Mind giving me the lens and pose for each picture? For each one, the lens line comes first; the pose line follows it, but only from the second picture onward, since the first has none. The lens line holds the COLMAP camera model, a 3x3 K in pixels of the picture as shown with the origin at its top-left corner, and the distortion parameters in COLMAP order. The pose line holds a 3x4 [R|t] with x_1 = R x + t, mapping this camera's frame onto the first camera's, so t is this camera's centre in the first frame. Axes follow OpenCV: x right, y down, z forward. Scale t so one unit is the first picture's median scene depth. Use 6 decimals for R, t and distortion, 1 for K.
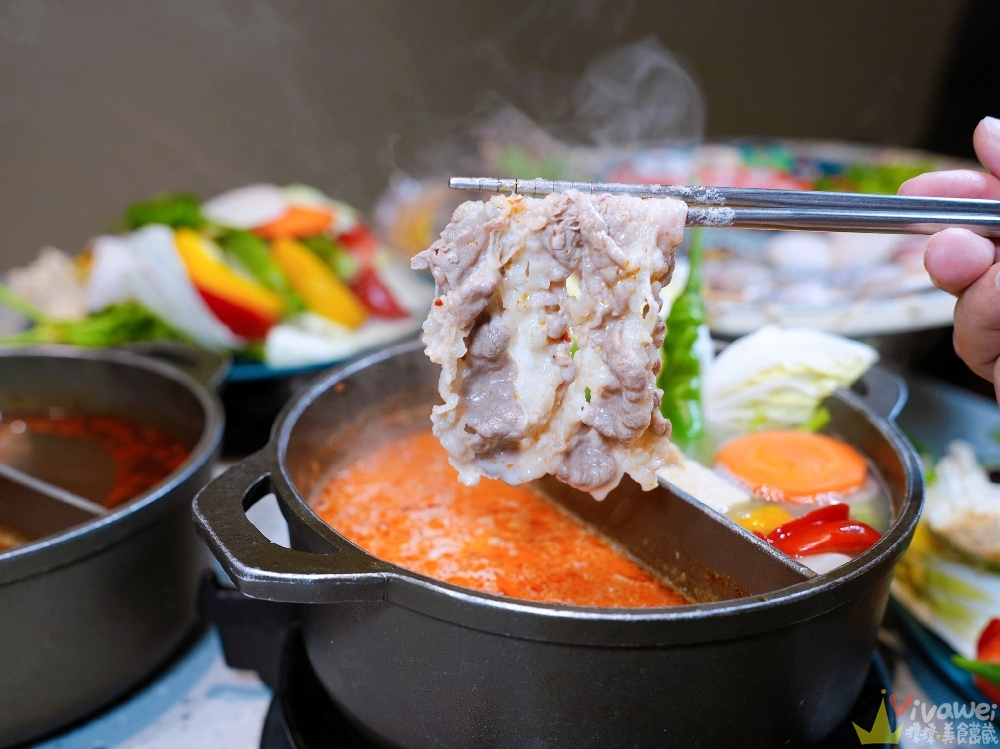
lens RADIAL K [[1124.3, 0, 500.0], [0, 1124.3, 374.5], [0, 0, 1]] dist [0.022597, 0.056616]
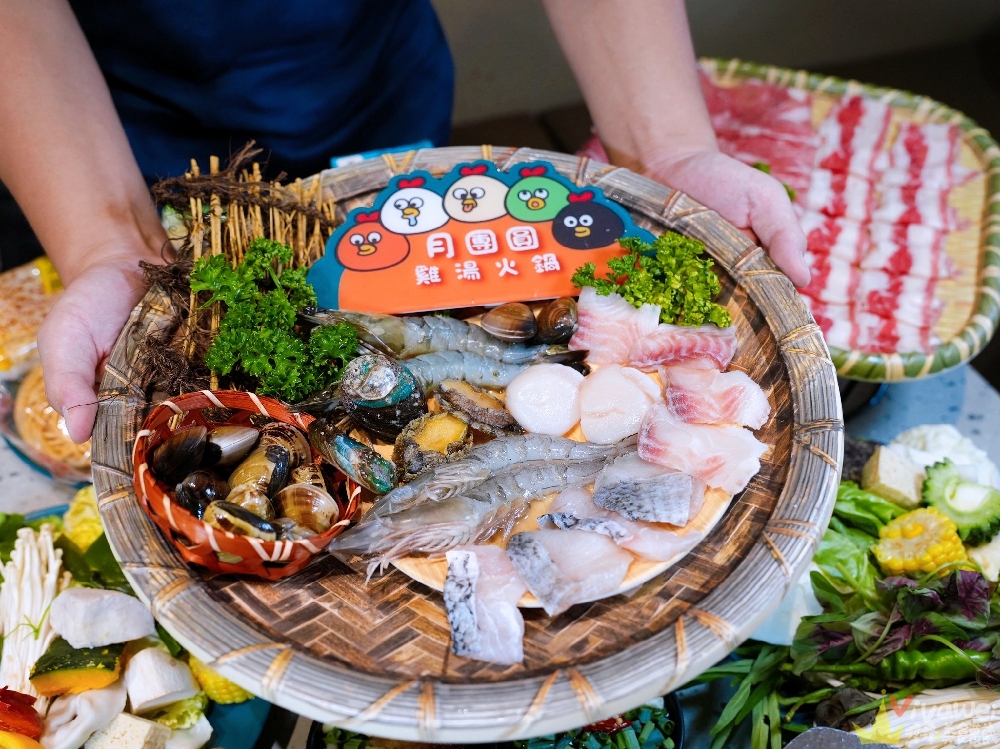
lens RADIAL K [[984.3, 0, 500.0], [0, 984.3, 374.5], [0, 0, 1]] dist [-0.059641, 0.089424]
pose [[0.998345, -0.027312, 0.050612, 0.363435], [0.002491, 0.899747, 0.436404, -0.841910], [-0.057457, -0.435556, 0.898326, 0.614913]]
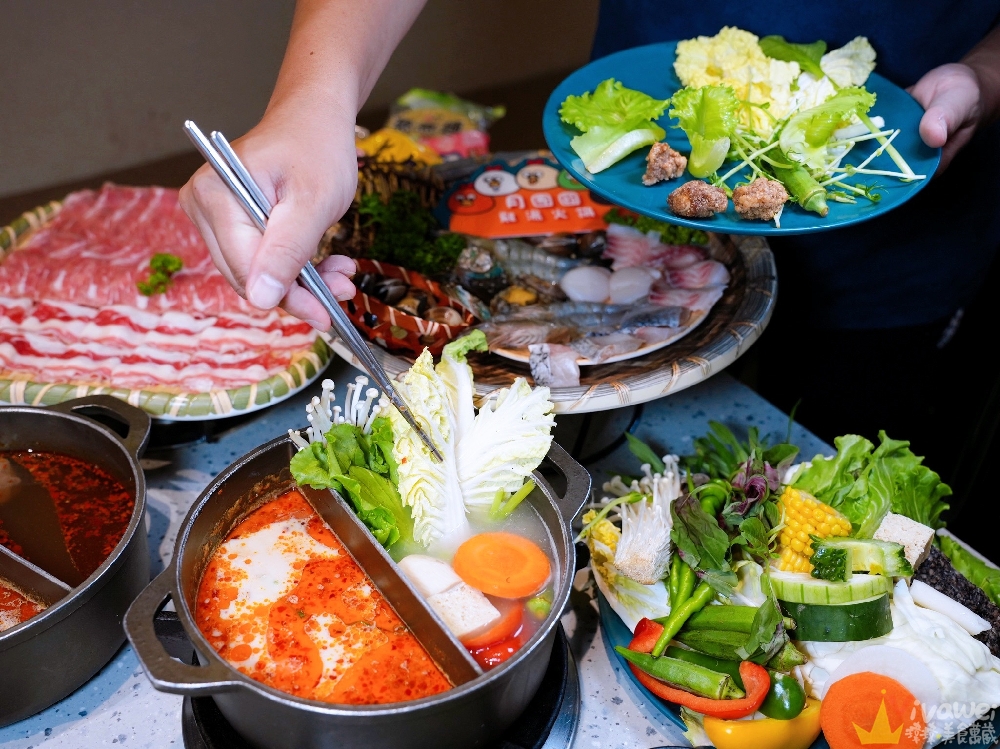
lens RADIAL K [[1050.3, 0, 500.0], [0, 1050.3, 374.5], [0, 0, 1]] dist [-0.007173, 0.025491]
pose [[0.998818, -0.011779, 0.047156, 0.197747], [-0.000279, 0.968788, 0.247892, -0.576672], [-0.048604, -0.247612, 0.967639, -0.402284]]
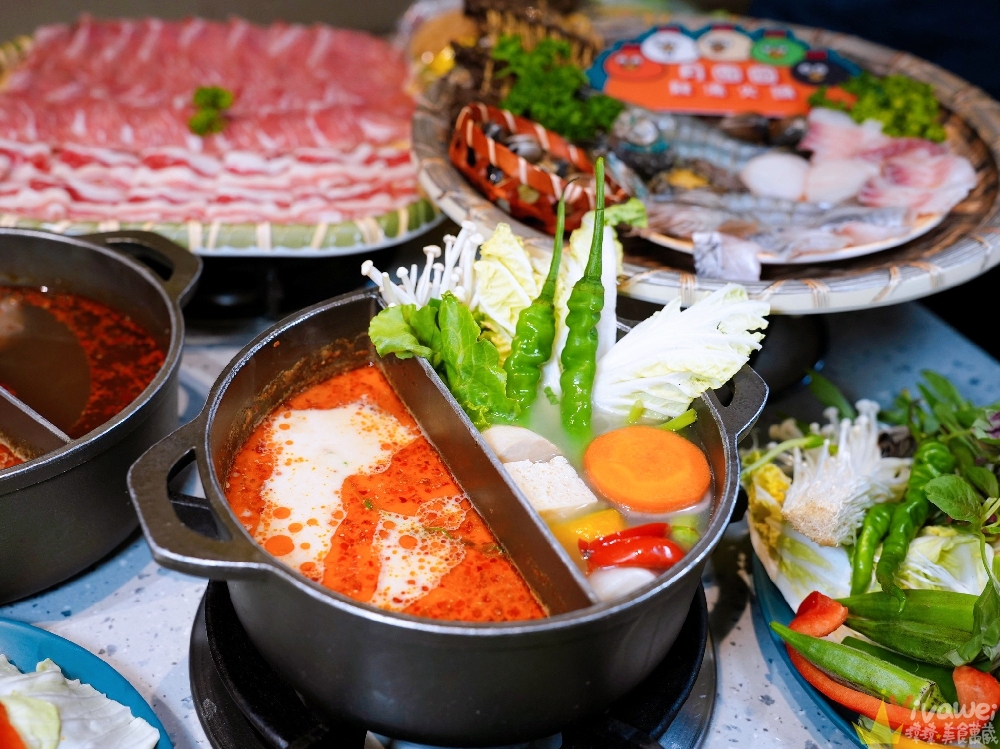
lens RADIAL K [[1213.2, 0, 500.0], [0, 1213.2, 374.5], [0, 0, 1]] dist [0.064344, 0.069755]
pose [[0.992903, 0.108260, -0.049223, 0.175776], [-0.093393, 0.966060, 0.240846, -0.328919], [0.073626, -0.234539, 0.969314, -0.232019]]
